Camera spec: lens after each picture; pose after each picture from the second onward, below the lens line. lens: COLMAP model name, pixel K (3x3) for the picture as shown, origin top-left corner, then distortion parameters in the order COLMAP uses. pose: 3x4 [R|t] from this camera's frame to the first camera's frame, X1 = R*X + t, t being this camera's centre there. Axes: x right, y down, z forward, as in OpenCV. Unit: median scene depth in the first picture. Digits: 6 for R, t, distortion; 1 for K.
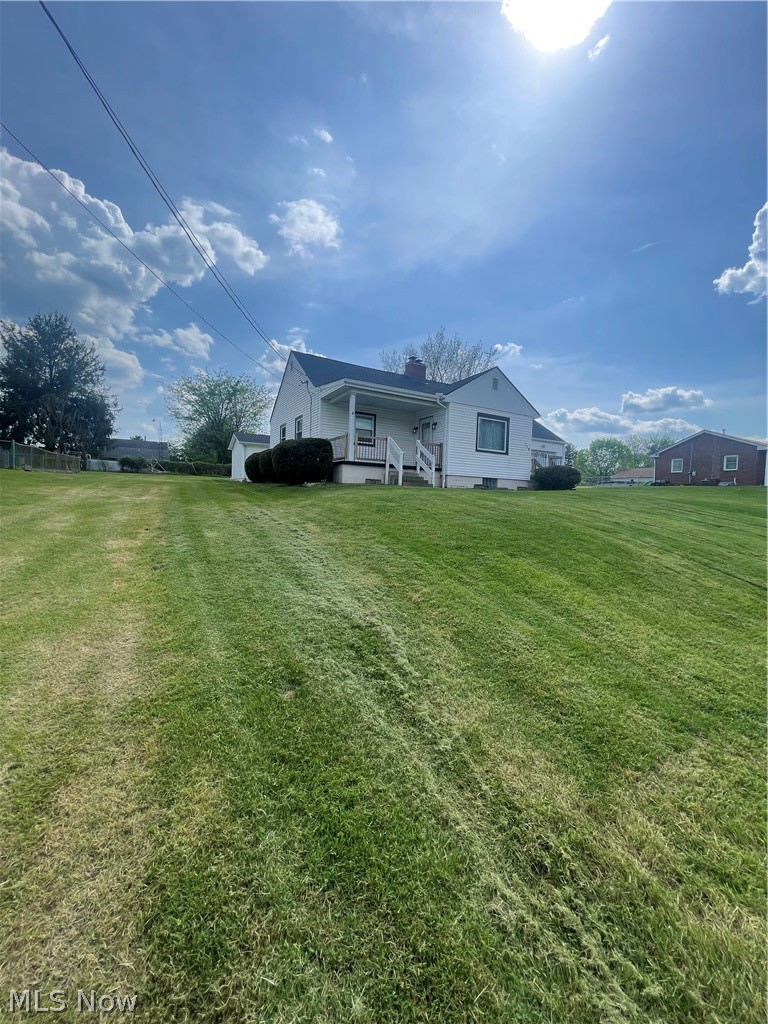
lens RADIAL K [[412.7, 0, 380.1], [0, 412.7, 514.1], [0, 0, 1]] dist [-0.000548, -0.000152]
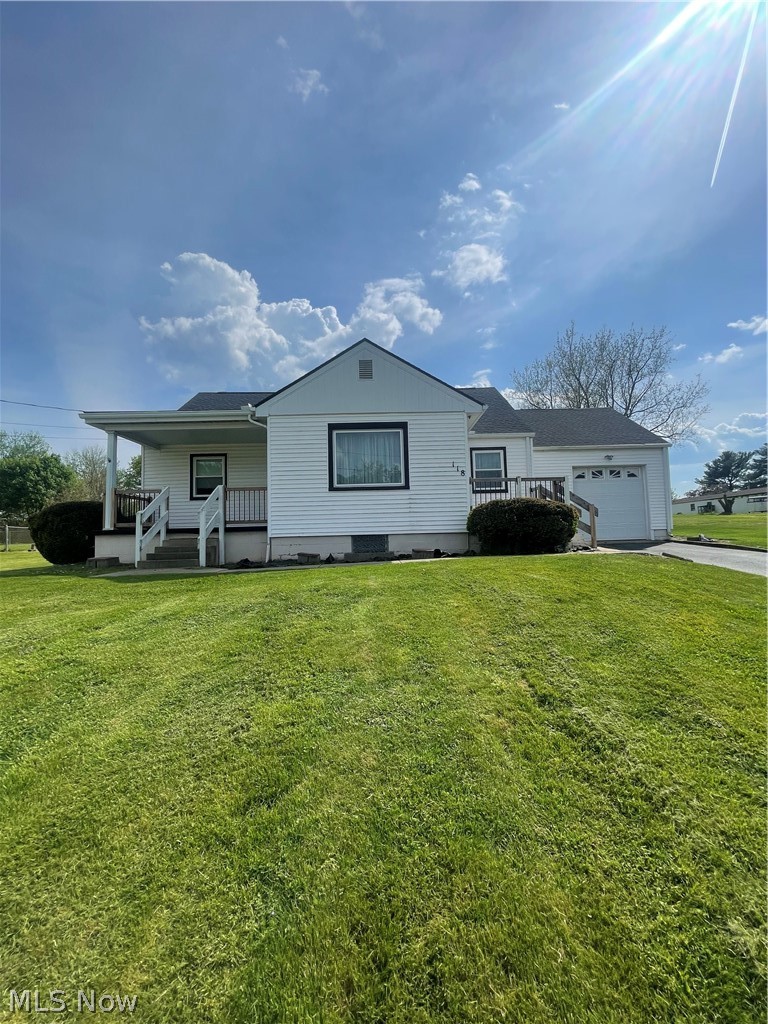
lens RADIAL K [[412.7, 0, 389.9], [0, 412.7, 506.7], [0, 0, 1]] dist [-0.000548, -0.000152]
pose [[0.887270, -0.088823, -0.452617, 0.530717], [0.039944, 0.992393, -0.116446, -0.058690], [0.459517, 0.085240, 0.884069, 0.512932]]
